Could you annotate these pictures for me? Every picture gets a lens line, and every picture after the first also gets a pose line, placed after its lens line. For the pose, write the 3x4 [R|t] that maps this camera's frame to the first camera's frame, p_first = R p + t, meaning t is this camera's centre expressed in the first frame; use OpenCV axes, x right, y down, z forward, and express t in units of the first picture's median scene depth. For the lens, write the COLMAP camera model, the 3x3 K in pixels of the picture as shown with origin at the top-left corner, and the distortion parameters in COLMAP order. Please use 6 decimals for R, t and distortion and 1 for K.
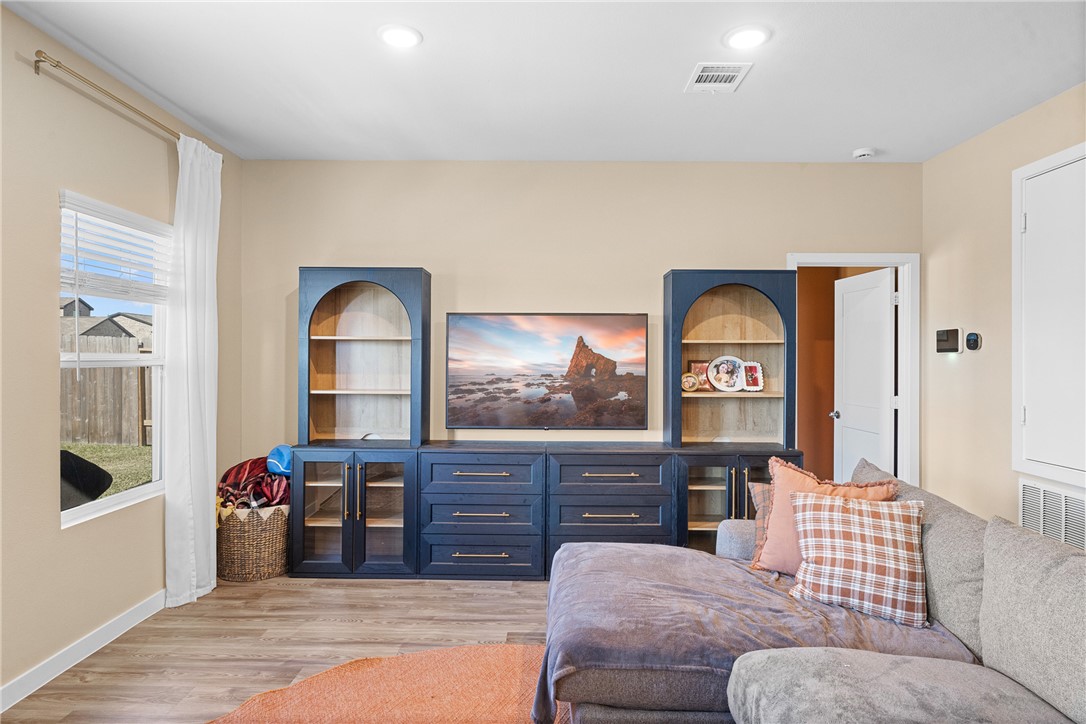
lens RADIAL K [[605.4, 0, 546.6], [0, 605.4, 360.2], [0, 0, 1]] dist [-0.000824, 0.000588]
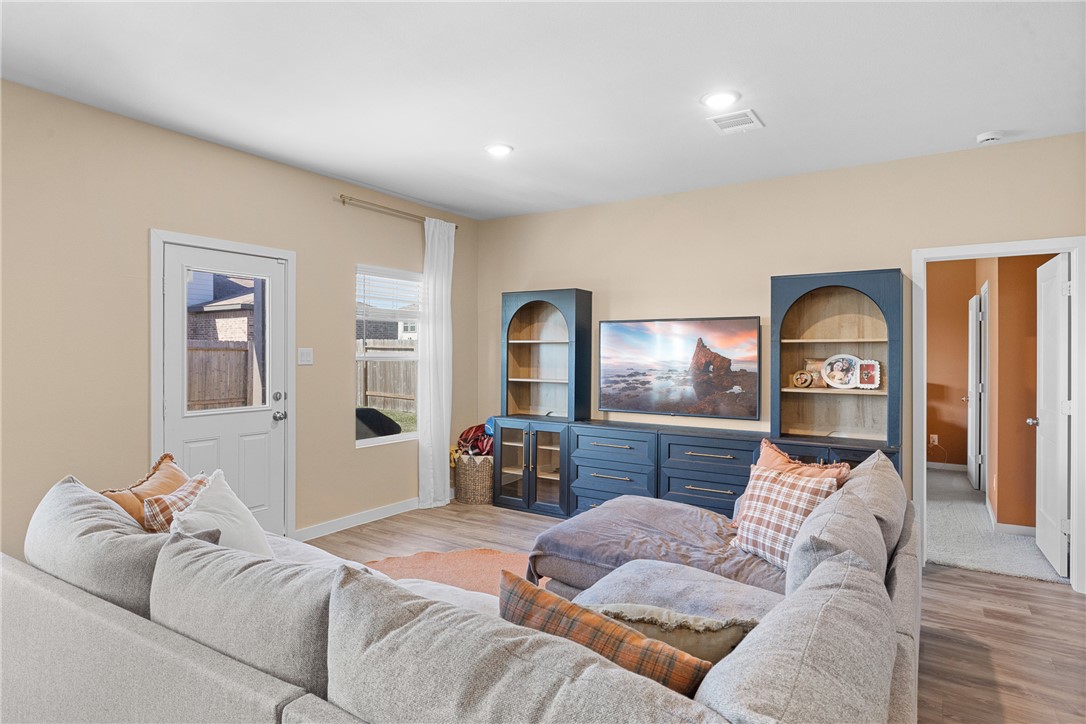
lens RADIAL K [[605.4, 0, 534.8], [0, 605.4, 357.9], [0, 0, 1]] dist [-0.000824, 0.000588]
pose [[0.834982, 0.003042, -0.550269, 0.445984], [-0.005280, 0.999983, -0.002484, 0.004616], [0.550252, 0.004980, 0.834984, -0.160877]]
